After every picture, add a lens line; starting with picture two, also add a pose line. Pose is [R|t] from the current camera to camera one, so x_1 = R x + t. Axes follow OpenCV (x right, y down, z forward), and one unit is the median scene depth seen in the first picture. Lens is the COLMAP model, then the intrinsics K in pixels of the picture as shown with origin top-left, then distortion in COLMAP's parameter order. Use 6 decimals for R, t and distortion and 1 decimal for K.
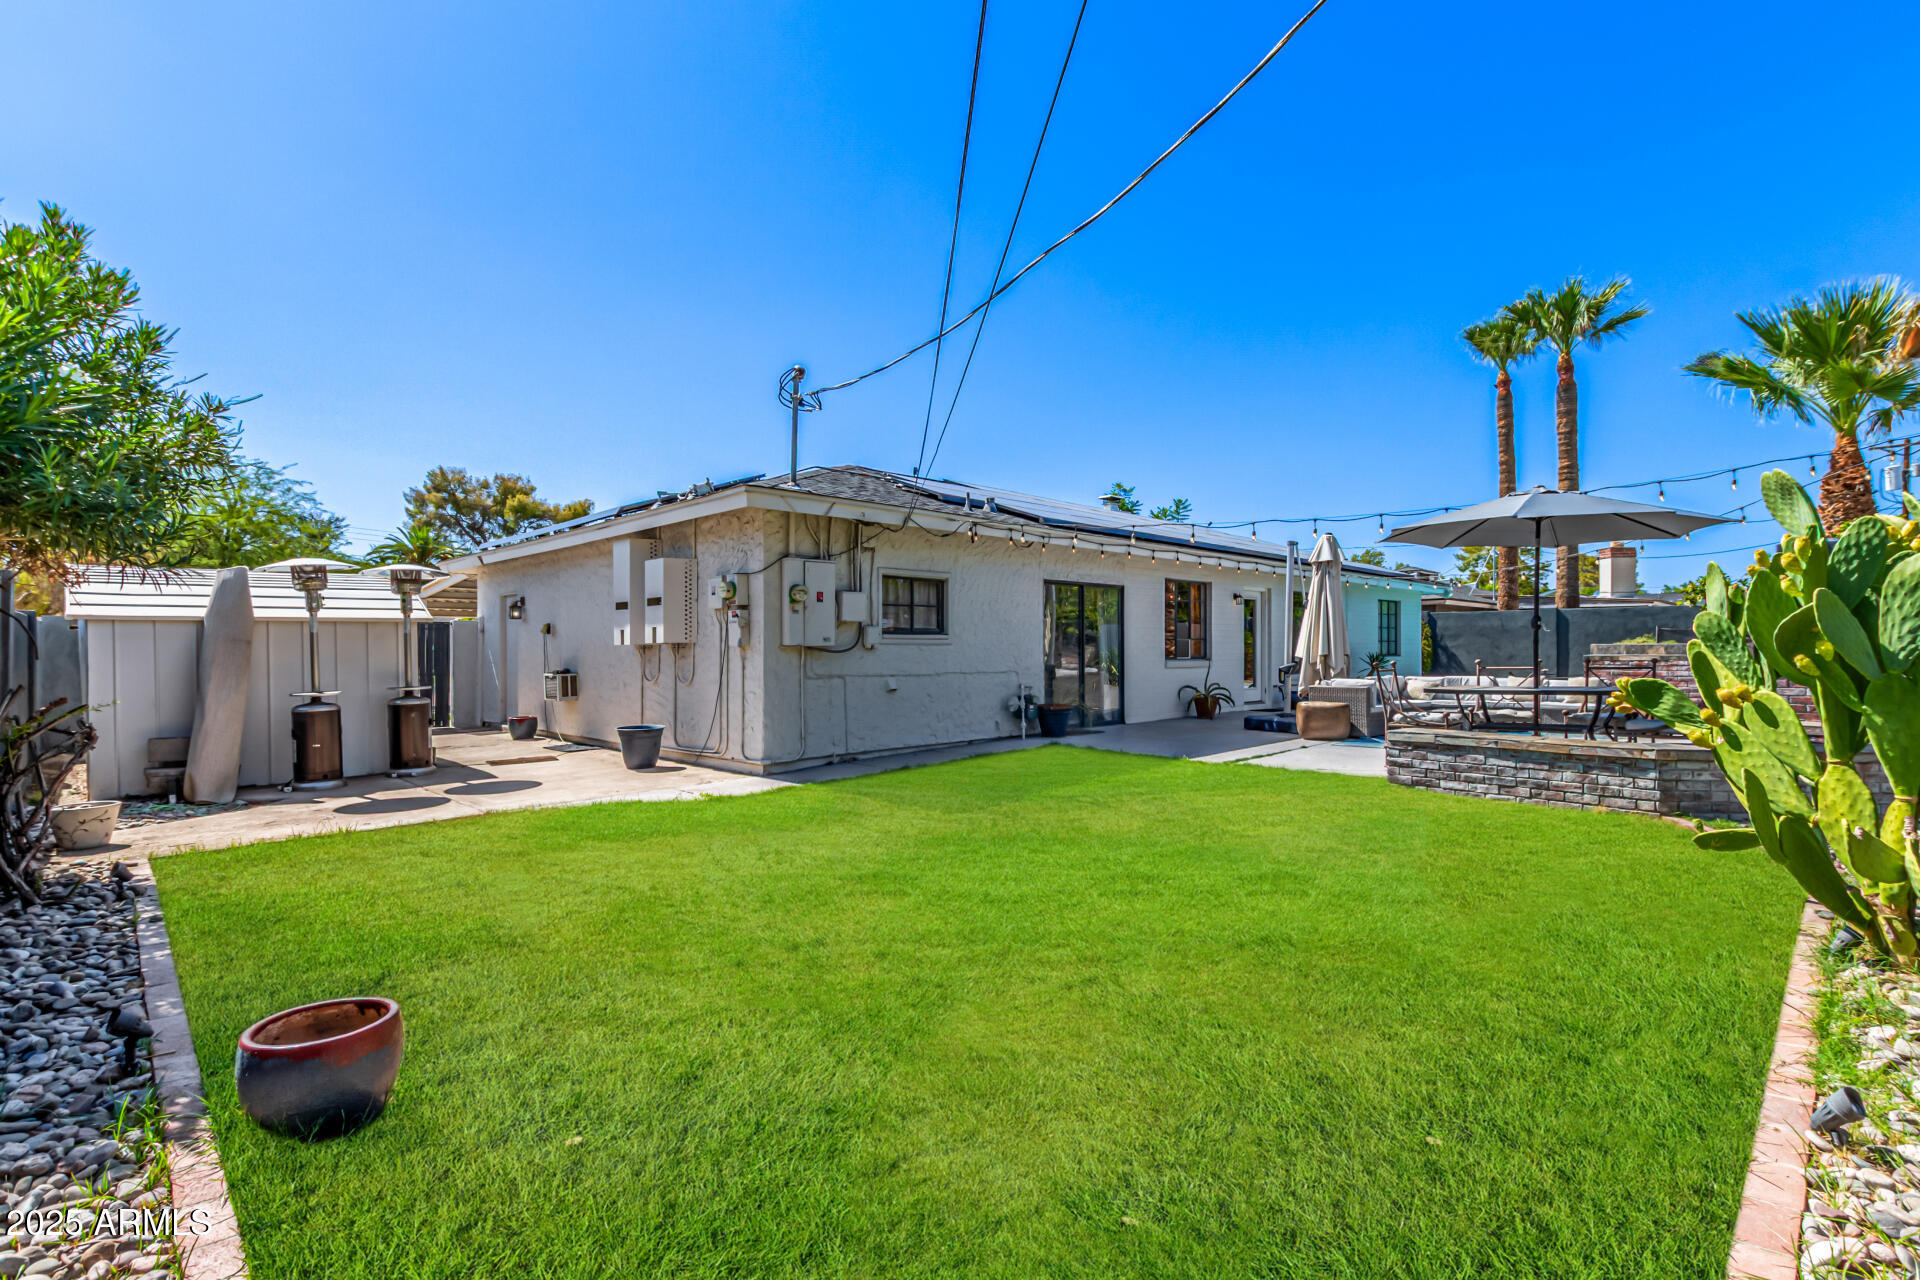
lens RADIAL K [[886.8, 0, 957.7], [0, 886.8, 647.8], [0, 0, 1]] dist [0.001748, 0.000046]
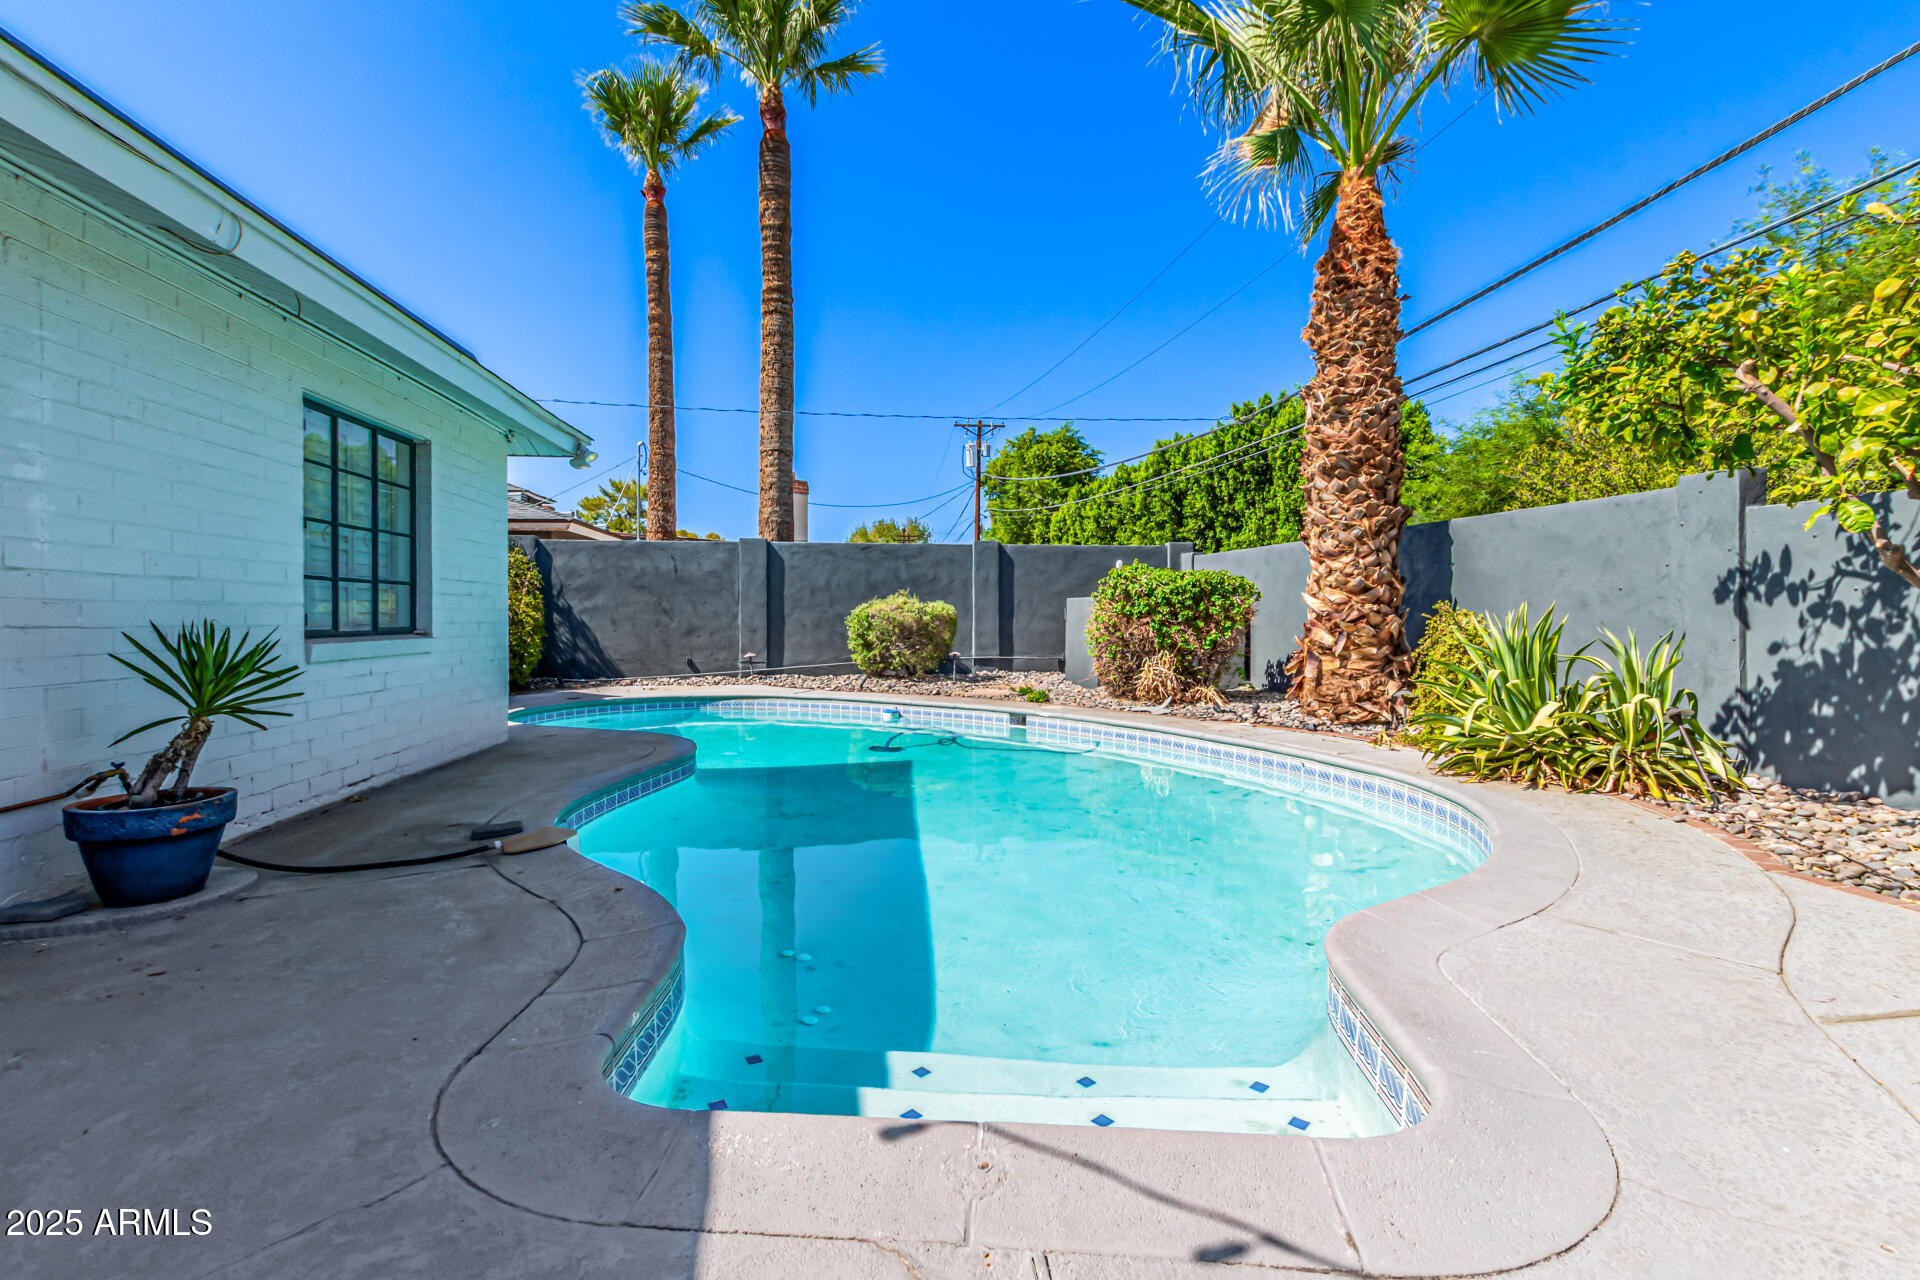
lens RADIAL K [[886.8, 0, 957.5], [0, 886.8, 627.8], [0, 0, 1]] dist [0.001748, 0.000046]
pose [[0.602580, -0.006361, 0.798033, 0.299174], [-0.004736, 0.999922, 0.011545, 0.002017], [-0.798045, -0.010736, 0.602503, 0.554750]]
